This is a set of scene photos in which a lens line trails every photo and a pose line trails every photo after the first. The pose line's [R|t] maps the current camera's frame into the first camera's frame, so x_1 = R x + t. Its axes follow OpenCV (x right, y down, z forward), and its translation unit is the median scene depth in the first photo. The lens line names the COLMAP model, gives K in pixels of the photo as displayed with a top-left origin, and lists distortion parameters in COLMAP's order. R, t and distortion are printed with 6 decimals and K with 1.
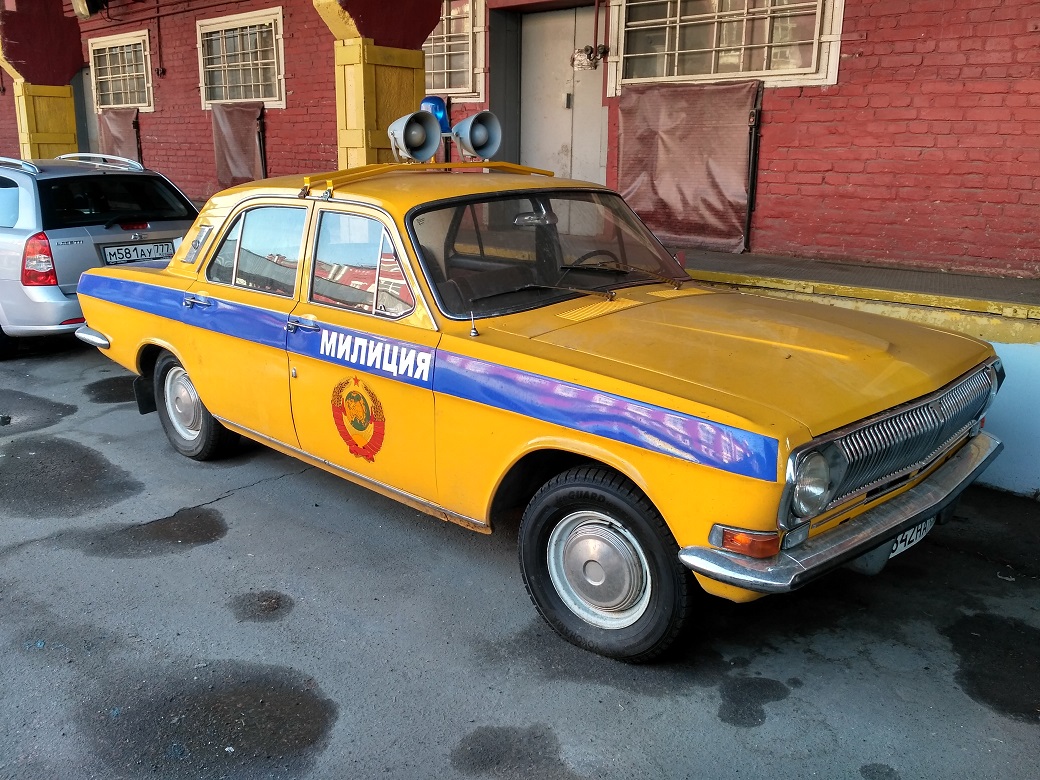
lens RADIAL K [[965.1, 0, 525.7], [0, 965.1, 390.5], [0, 0, 1]] dist [0.087290, -0.189622]
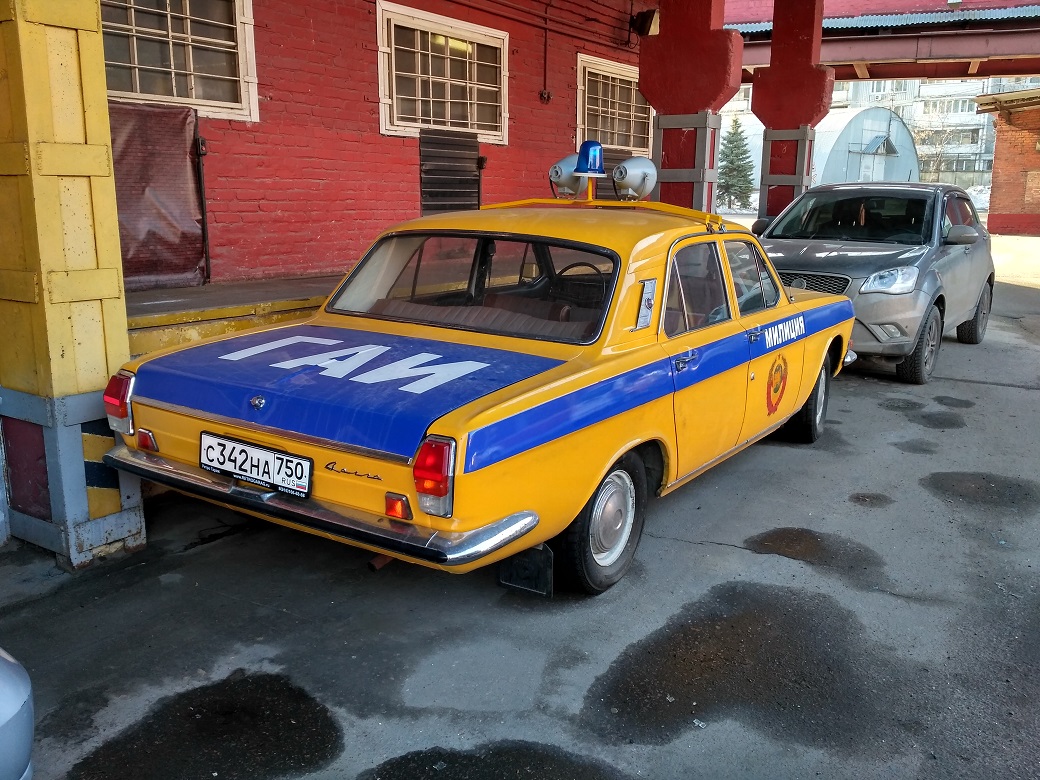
lens RADIAL K [[965.1, 0, 525.7], [0, 965.1, 390.5], [0, 0, 1]] dist [0.087290, -0.189622]
pose [[-0.227779, -0.209408, 0.950929, -0.896975], [0.217030, 0.941115, 0.259232, -0.253715], [-0.949218, 0.265428, -0.168918, 1.004674]]
